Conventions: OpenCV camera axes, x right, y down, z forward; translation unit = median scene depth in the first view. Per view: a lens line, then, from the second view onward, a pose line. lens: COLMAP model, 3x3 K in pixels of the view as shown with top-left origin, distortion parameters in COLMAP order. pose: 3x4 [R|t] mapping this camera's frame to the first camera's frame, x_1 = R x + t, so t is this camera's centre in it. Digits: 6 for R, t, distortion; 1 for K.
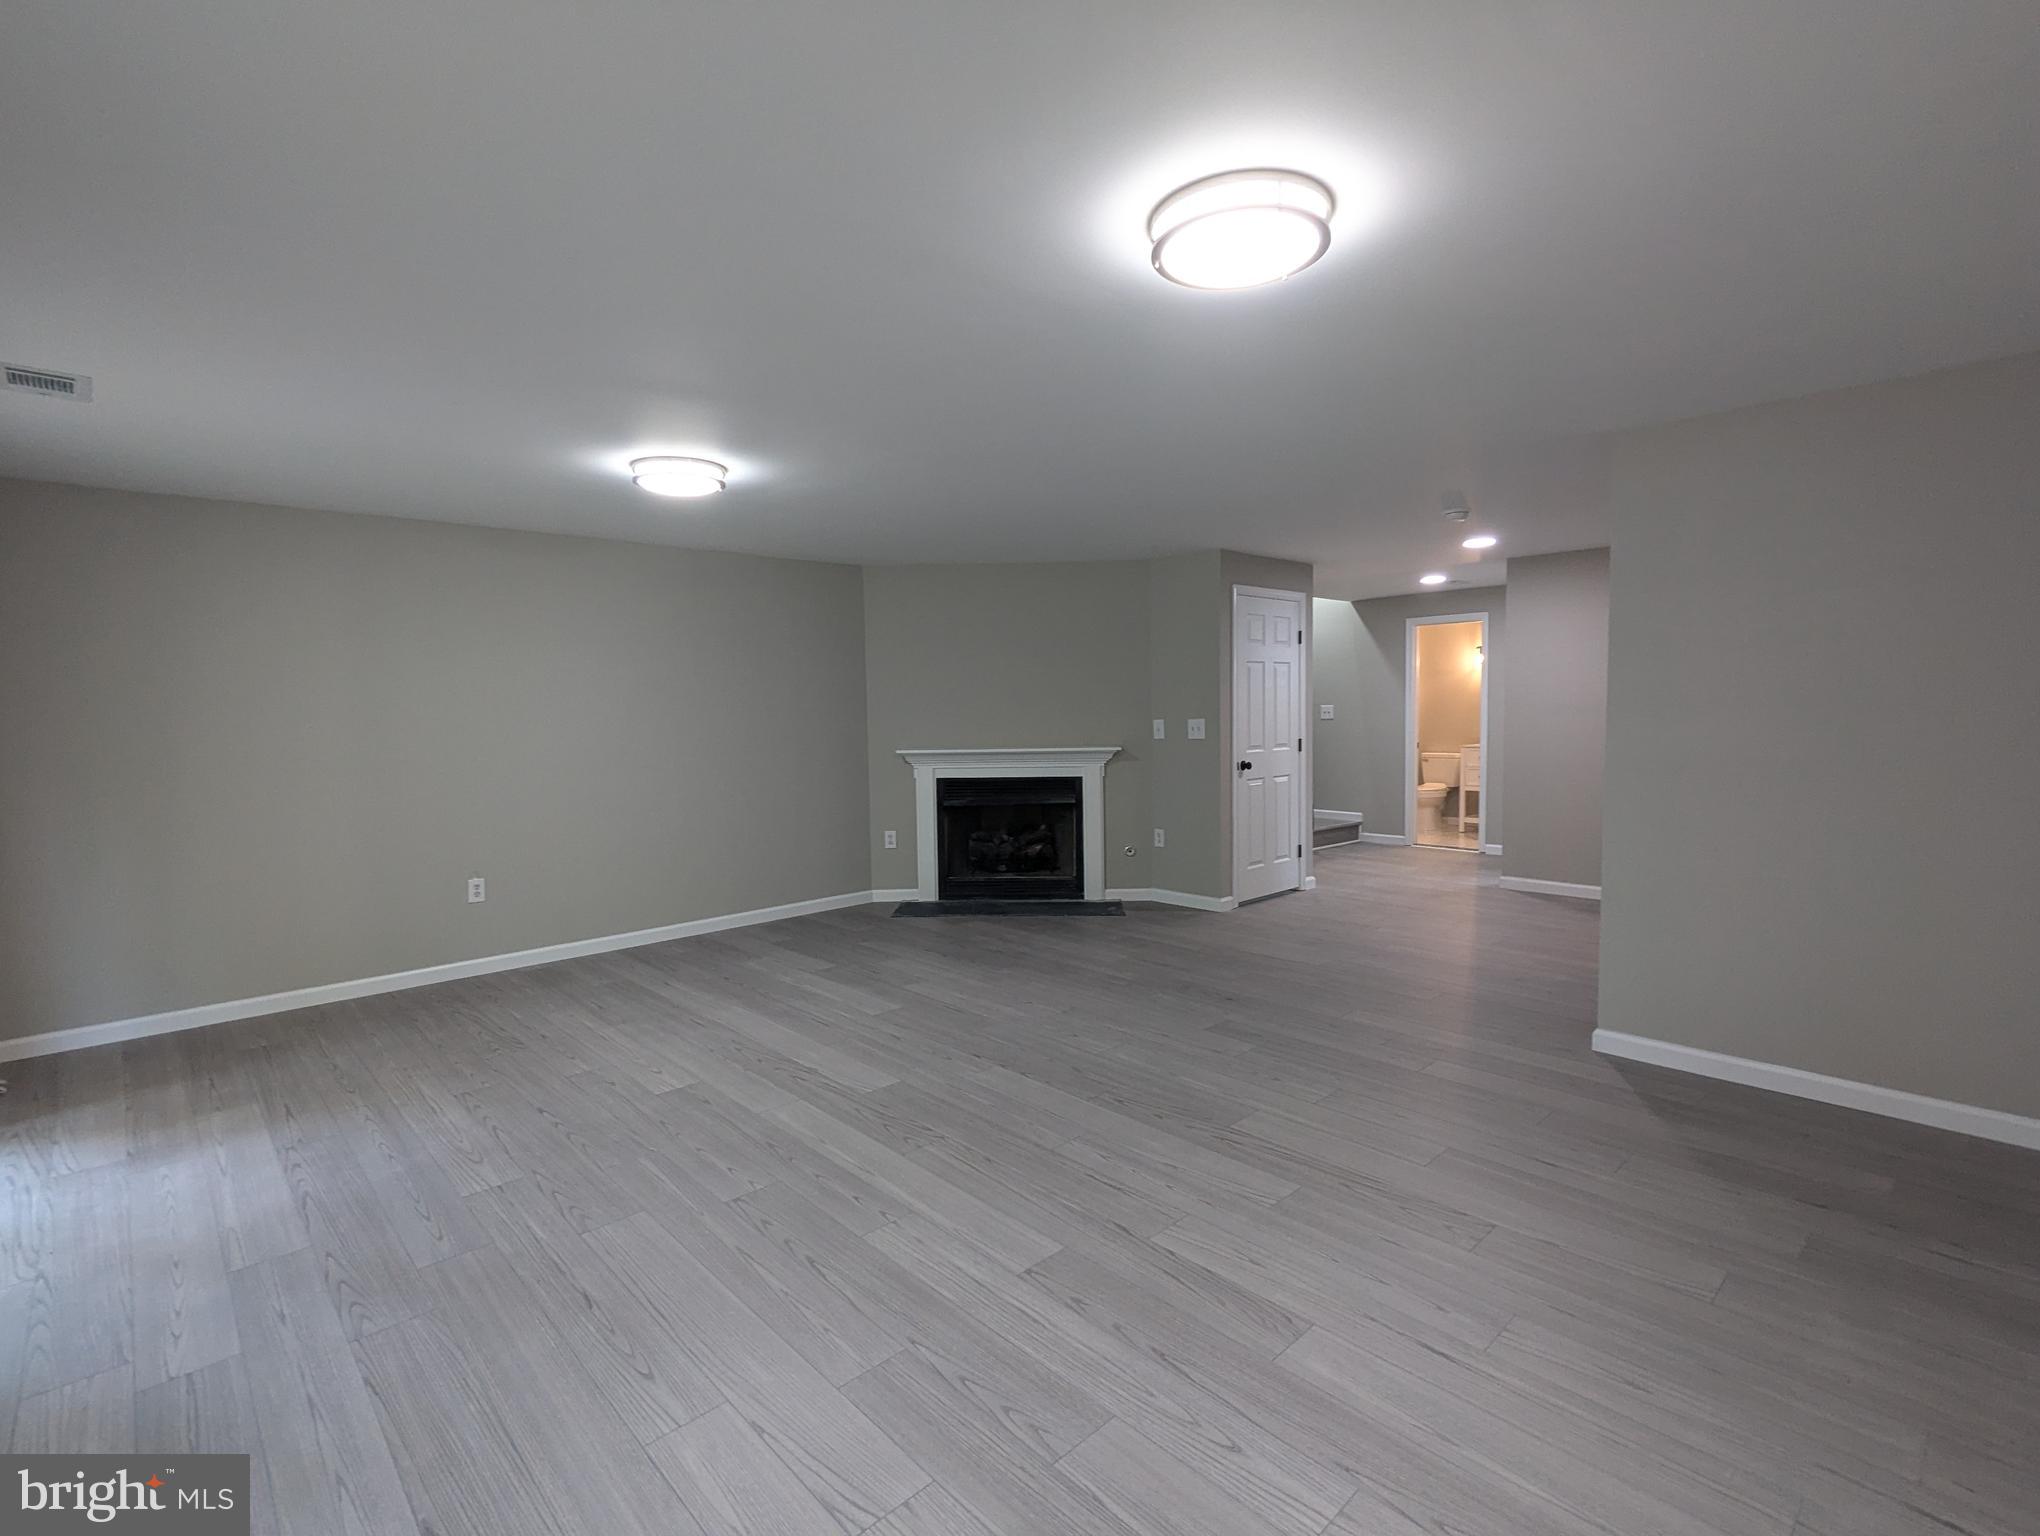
lens RADIAL K [[965.9, 0, 1016.0], [0, 965.9, 766.0], [0, 0, 1]] dist [0.002710, 0.000694]
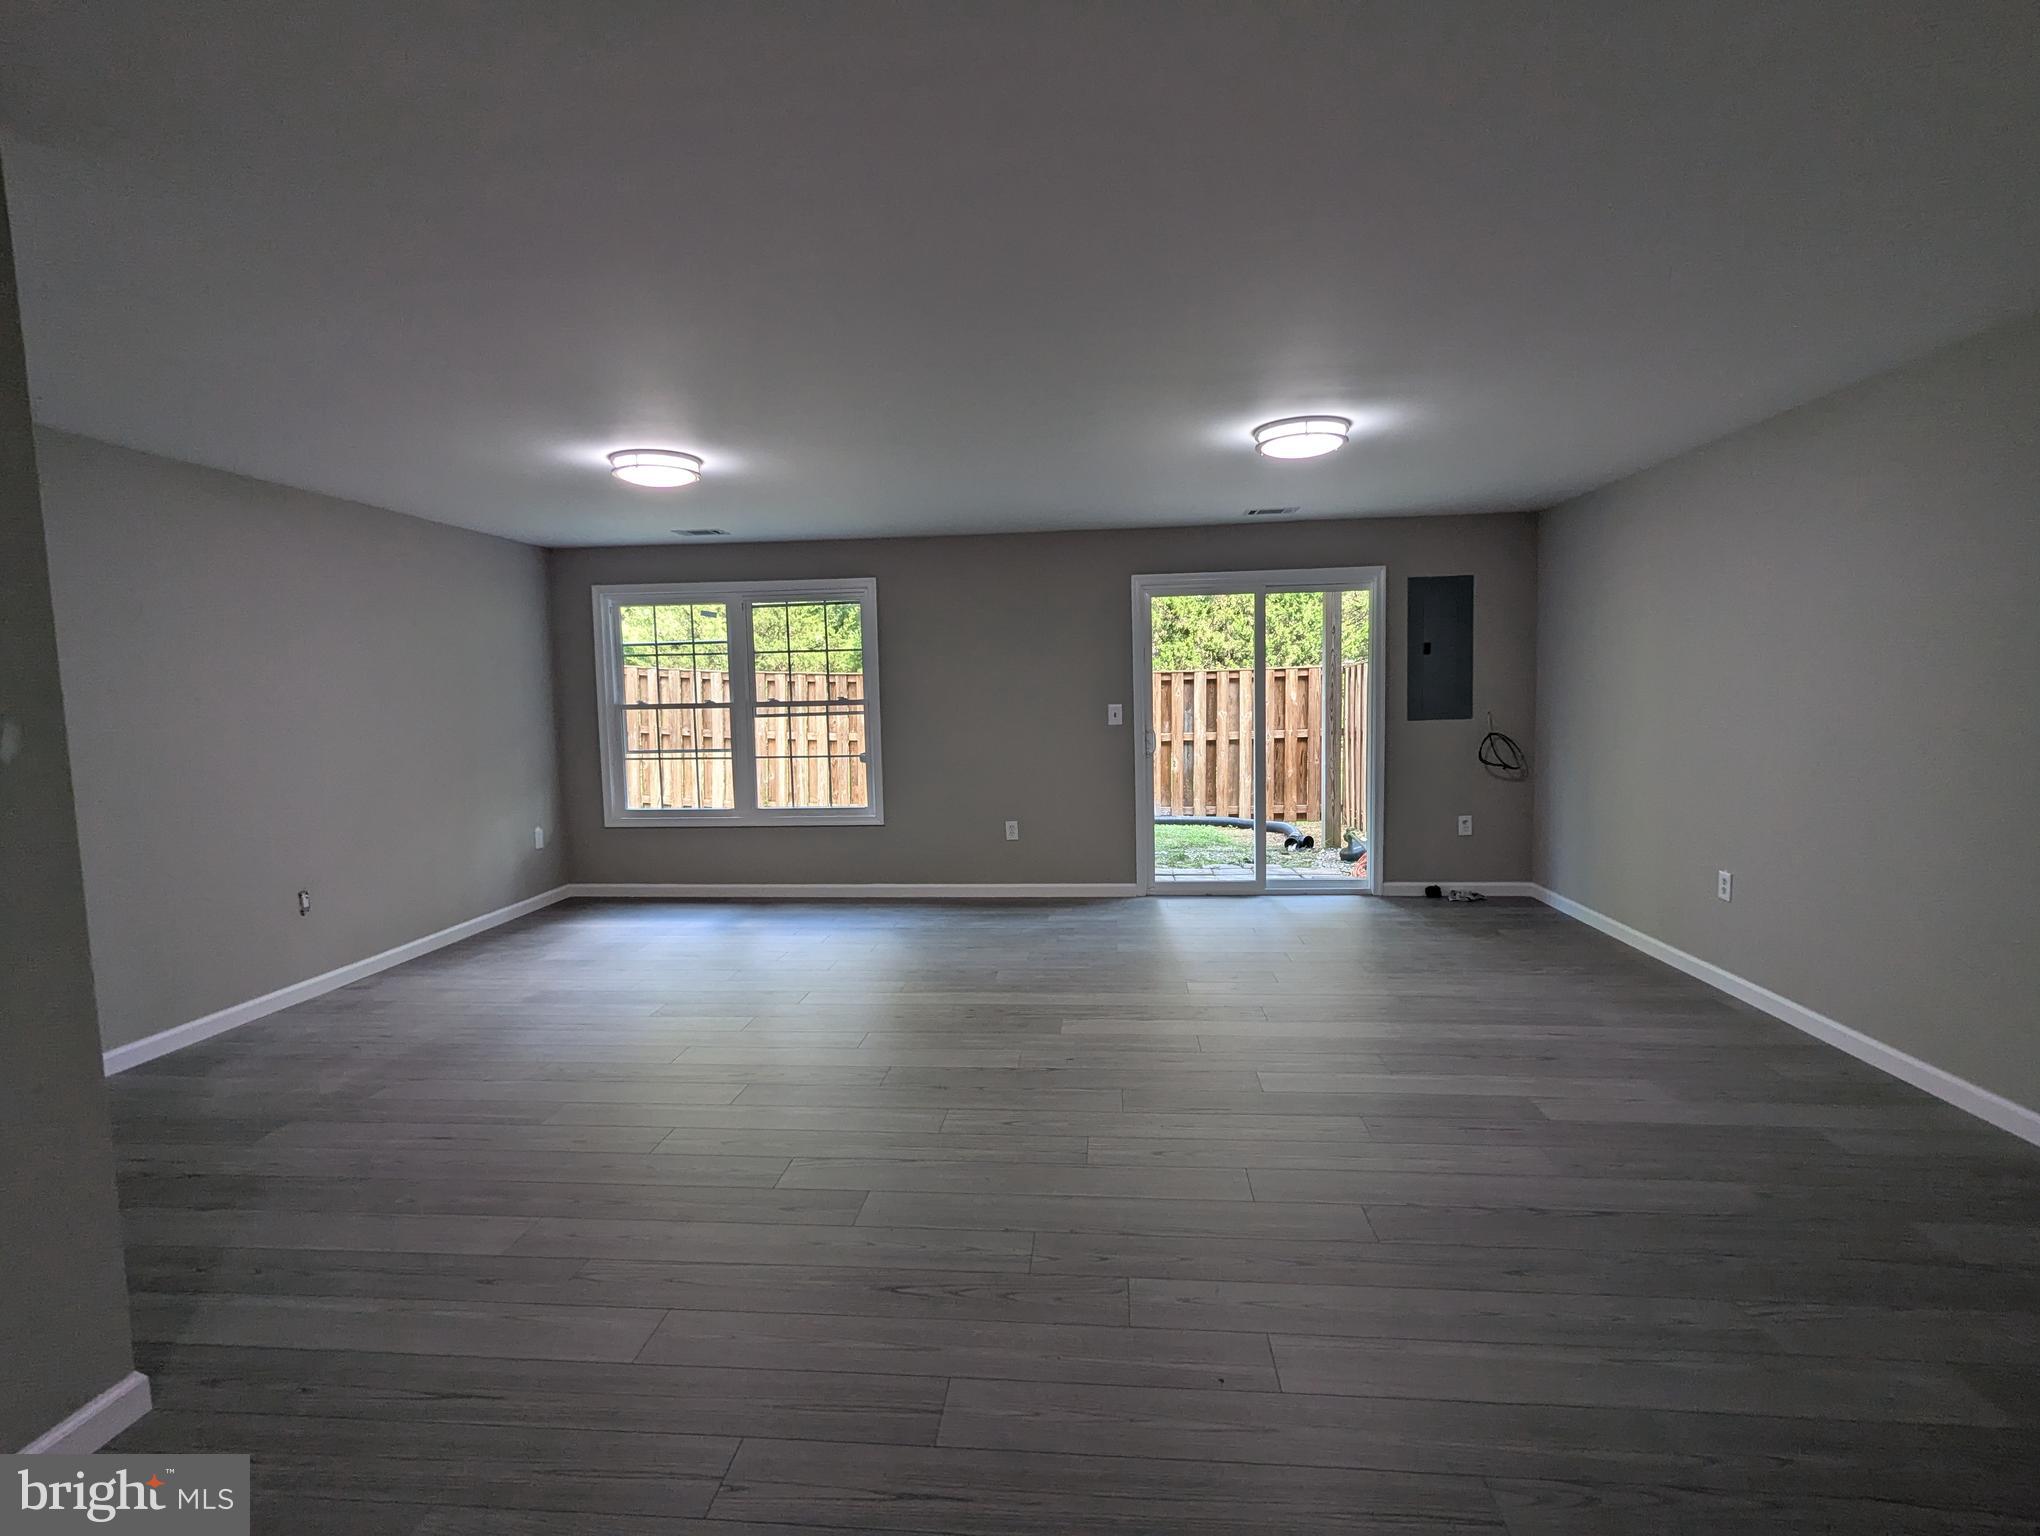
lens RADIAL K [[965.9, 0, 1016.0], [0, 965.9, 766.0], [0, 0, 1]] dist [0.002710, 0.000694]
pose [[-0.748965, 0.082029, -0.657512, 0.643191], [-0.008969, 0.990962, 0.133846, -0.116497], [0.662549, 0.106144, -0.741460, 1.871792]]
